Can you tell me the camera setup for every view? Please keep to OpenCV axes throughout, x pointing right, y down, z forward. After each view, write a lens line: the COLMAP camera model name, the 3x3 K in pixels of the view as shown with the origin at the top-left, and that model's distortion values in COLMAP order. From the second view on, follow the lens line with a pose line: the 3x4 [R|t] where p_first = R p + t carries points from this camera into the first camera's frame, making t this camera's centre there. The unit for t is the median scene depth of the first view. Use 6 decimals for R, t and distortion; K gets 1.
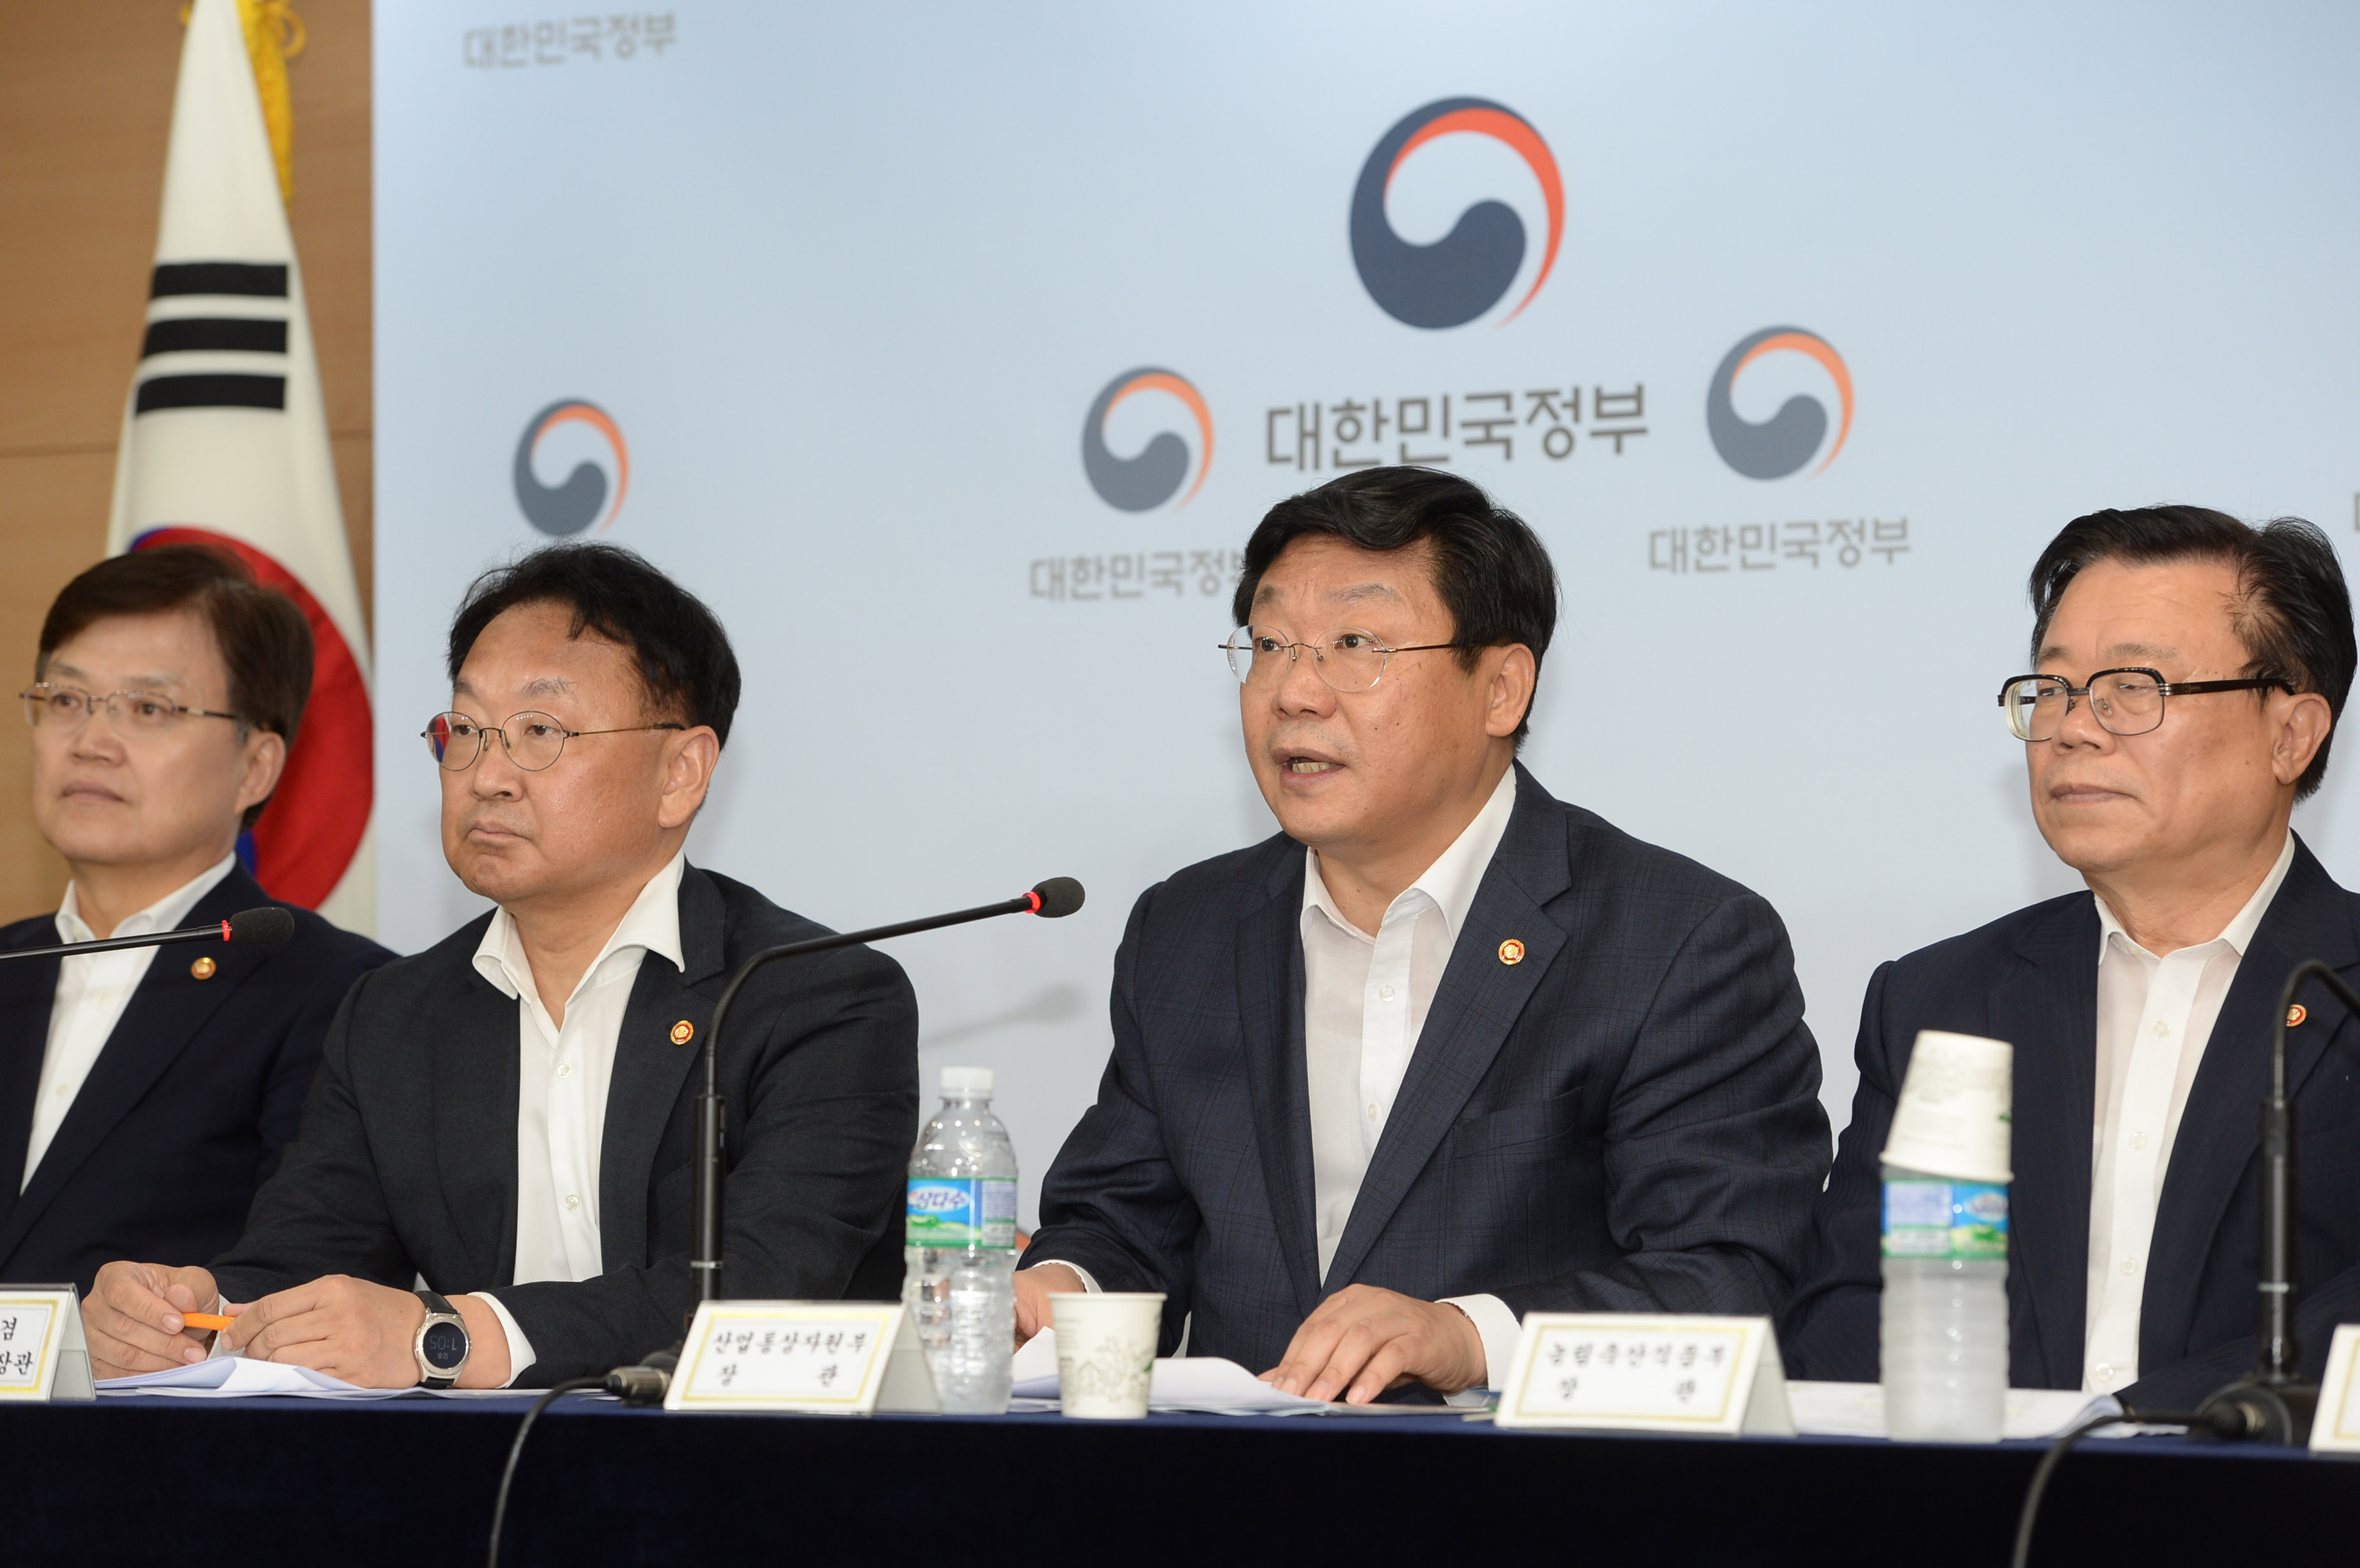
lens RADIAL K [[7155.6, 0, 1092.7], [0, 7155.6, 792.4], [0, 0, 1]] dist [0.124214, 1.827652]
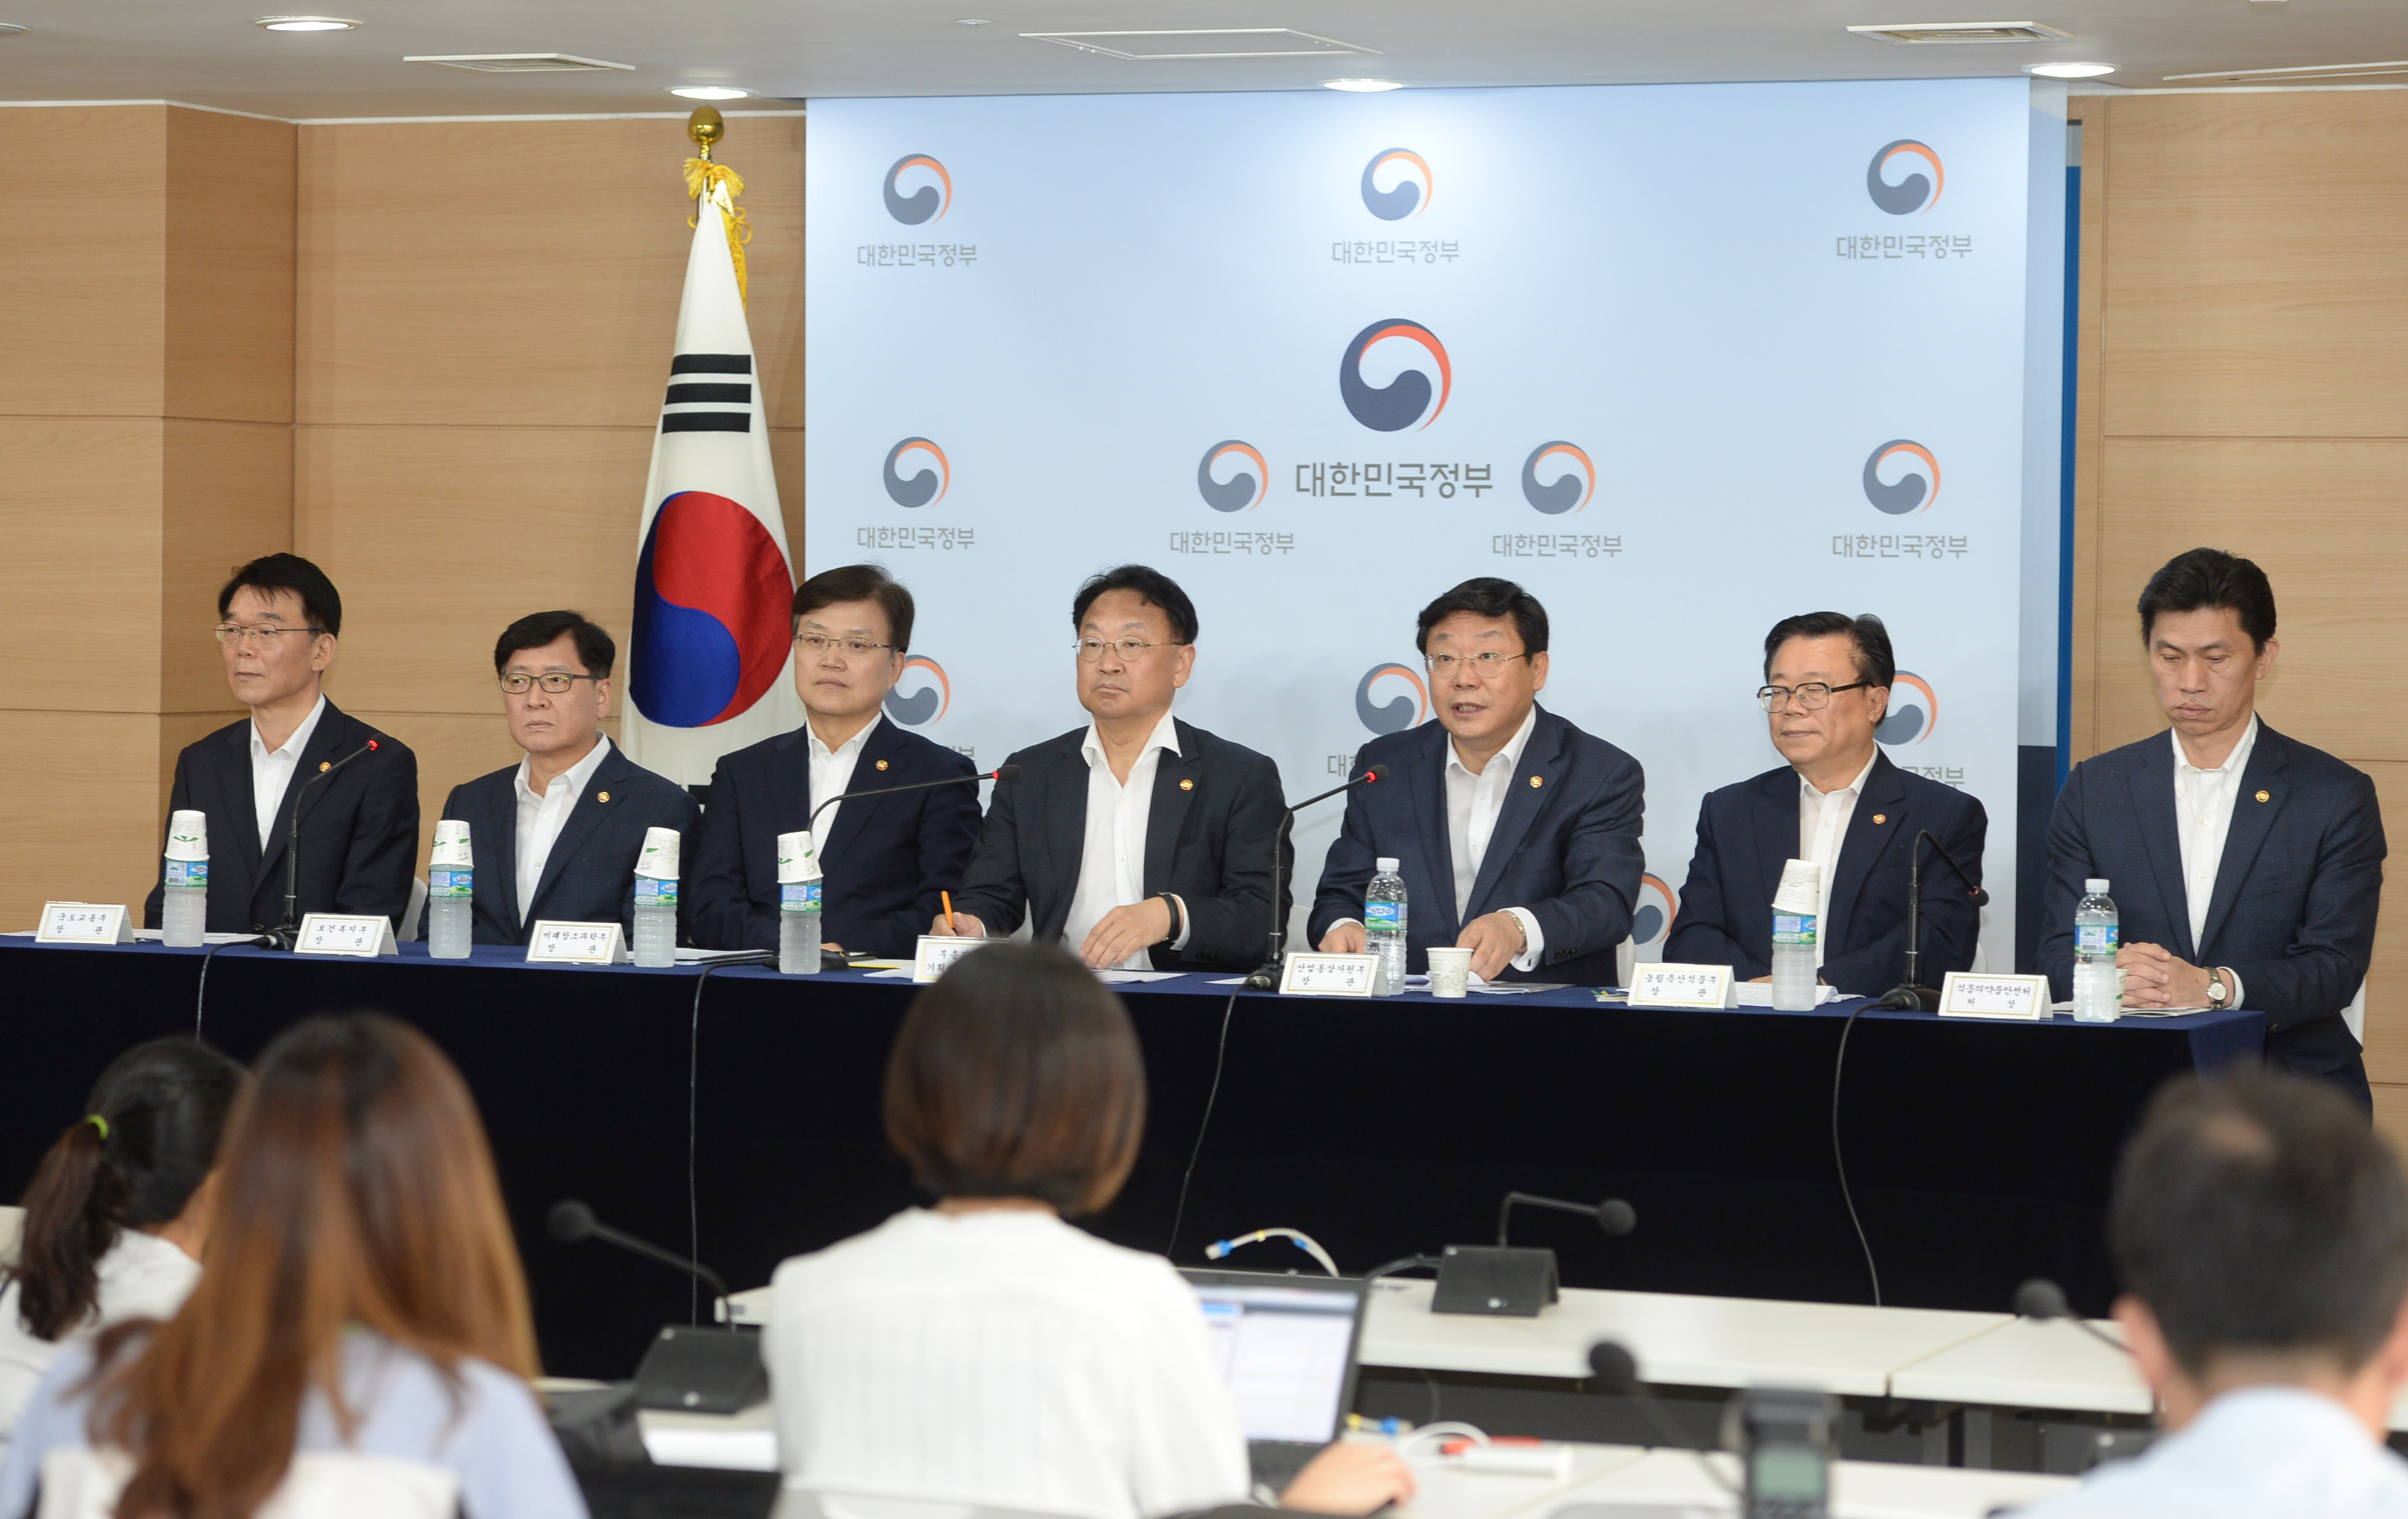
lens RADIAL K [[6485.1, 0, 1204.0], [0, 6485.1, 759.5], [0, 0, 1]] dist [0.082936, 0.427161]
pose [[0.985854, -0.000635, 0.167605, -0.315597], [-0.013994, 0.996189, 0.086088, -0.130059], [-0.167021, -0.087215, 0.982088, -0.832691]]
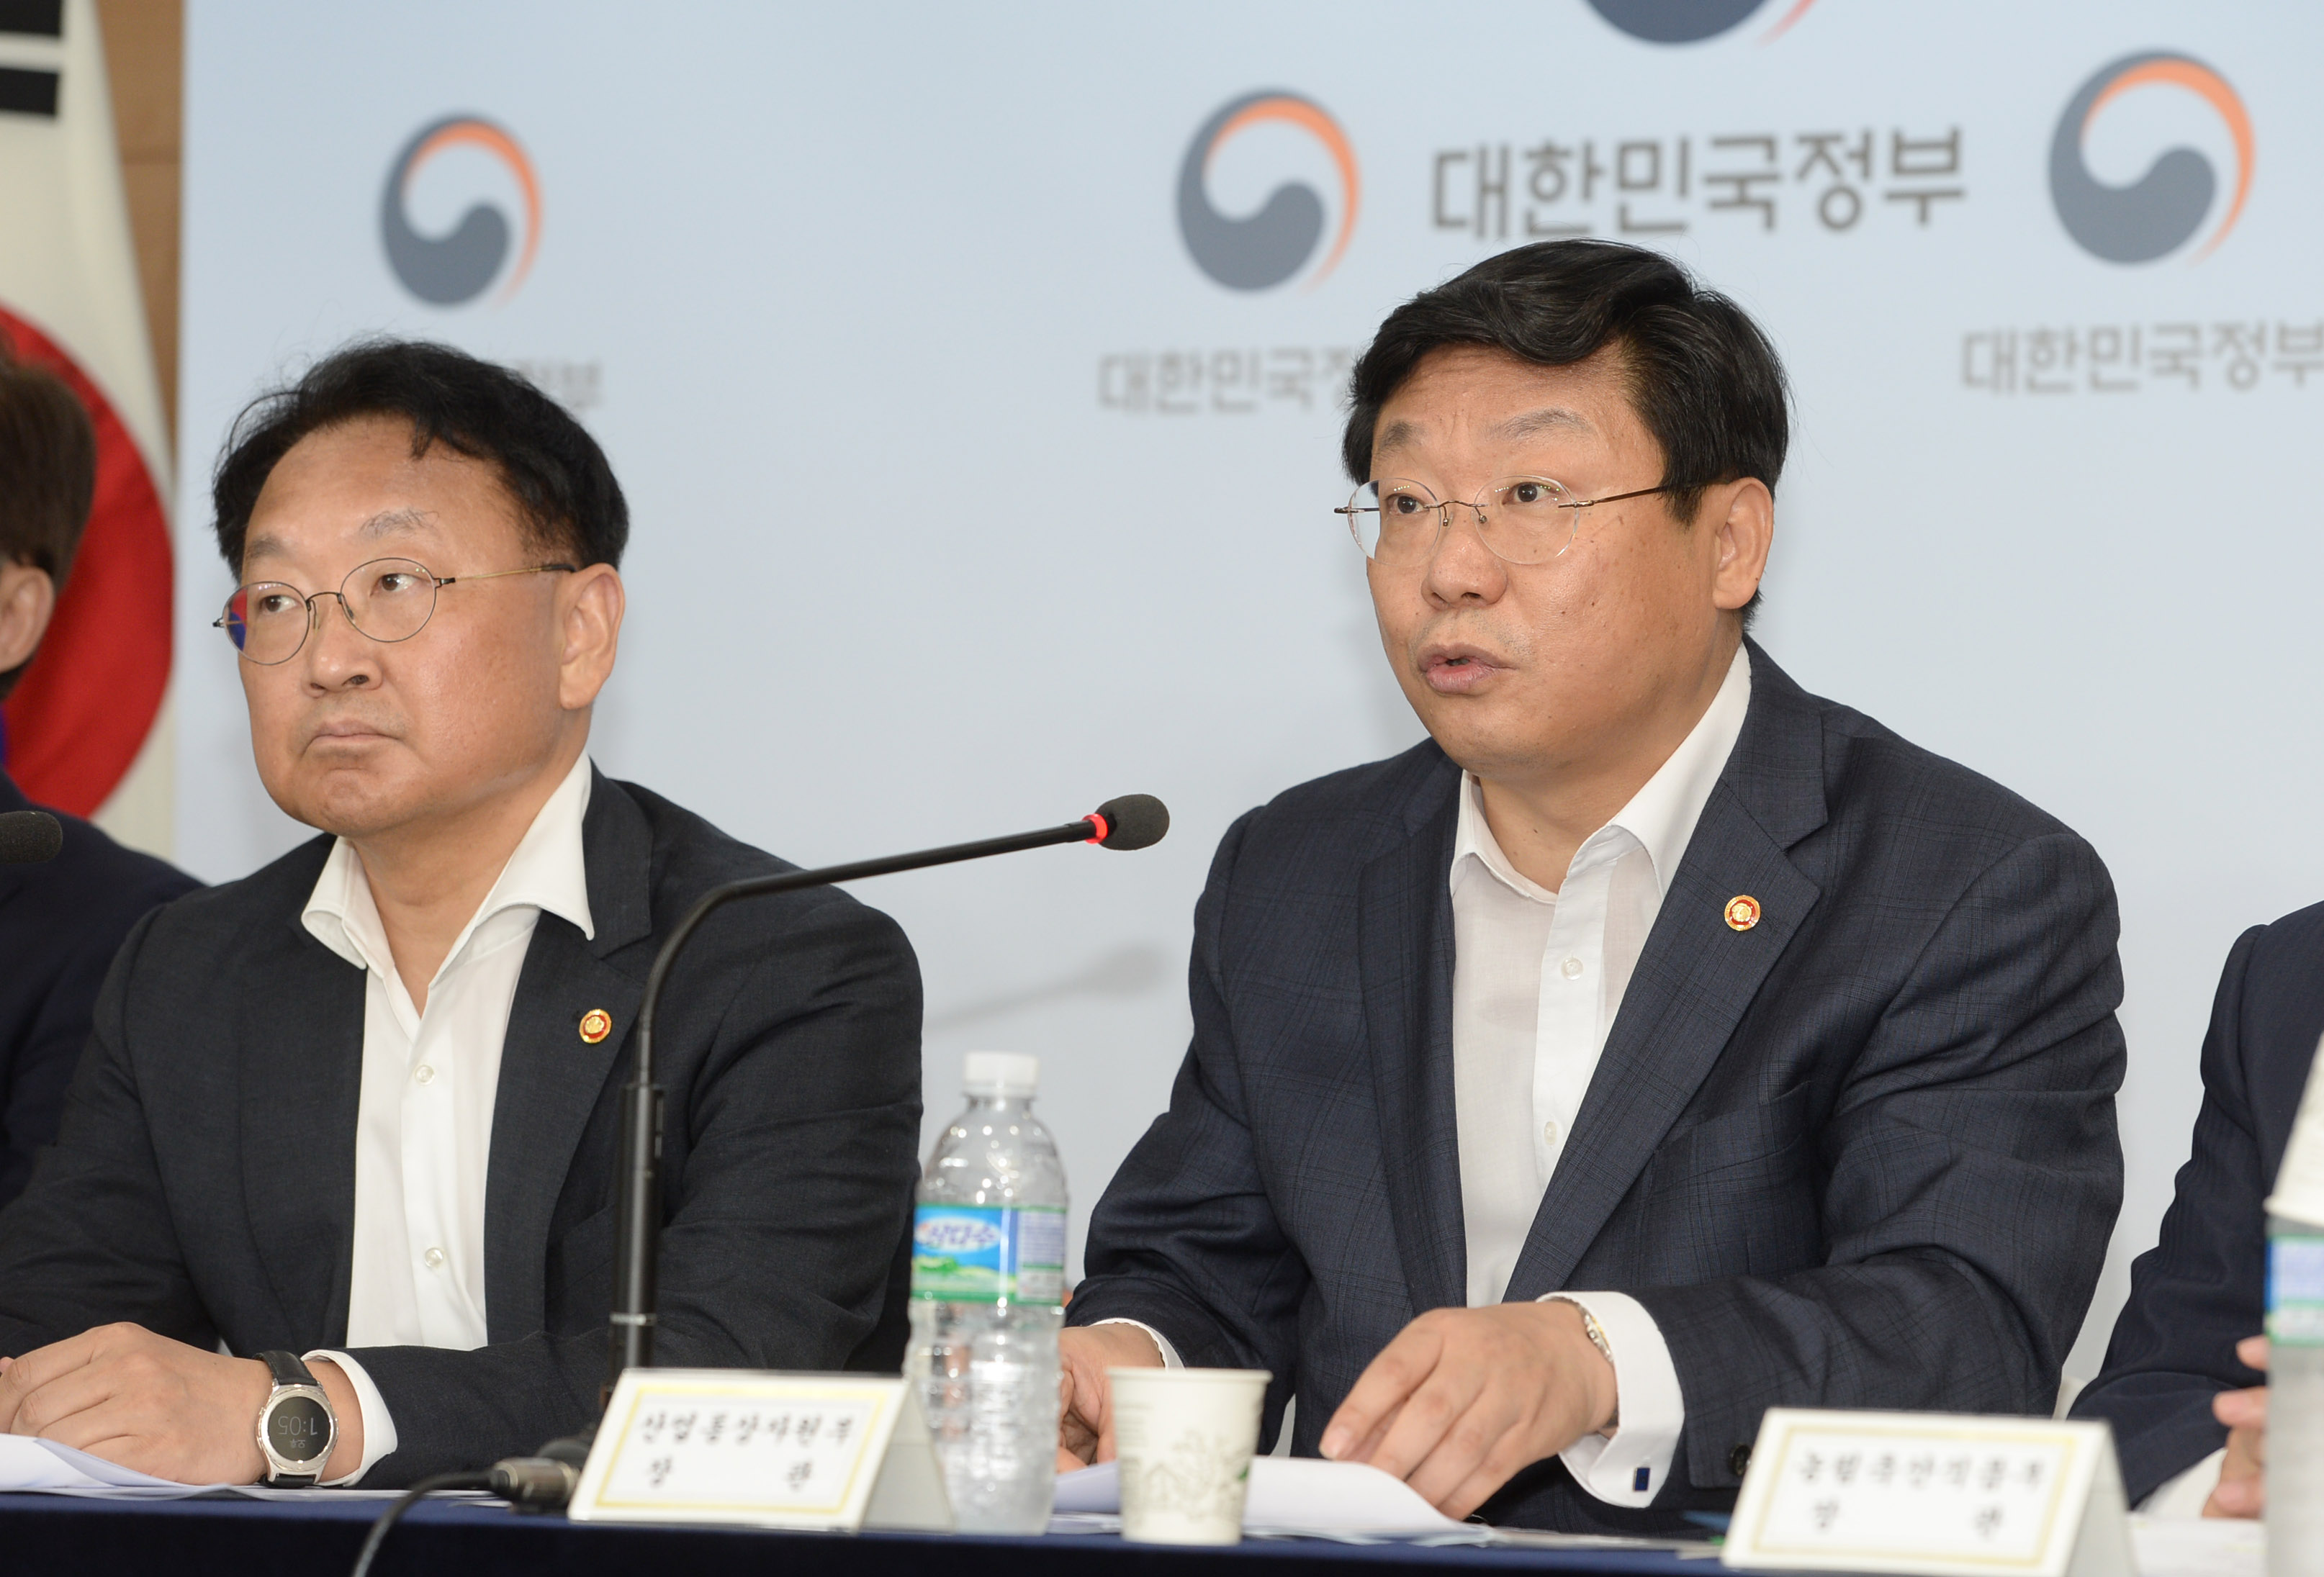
lens RADIAL K [[9597.6, 0, 1162.0], [0, 9597.6, 788.5], [0, 0, 1]] dist [0.699606, -9.767378]
pose [[0.999705, 0.023617, -0.005607, 0.003843], [-0.023546, 0.999647, 0.012330, -0.000882], [0.005896, -0.012194, 0.999908, 0.030829]]
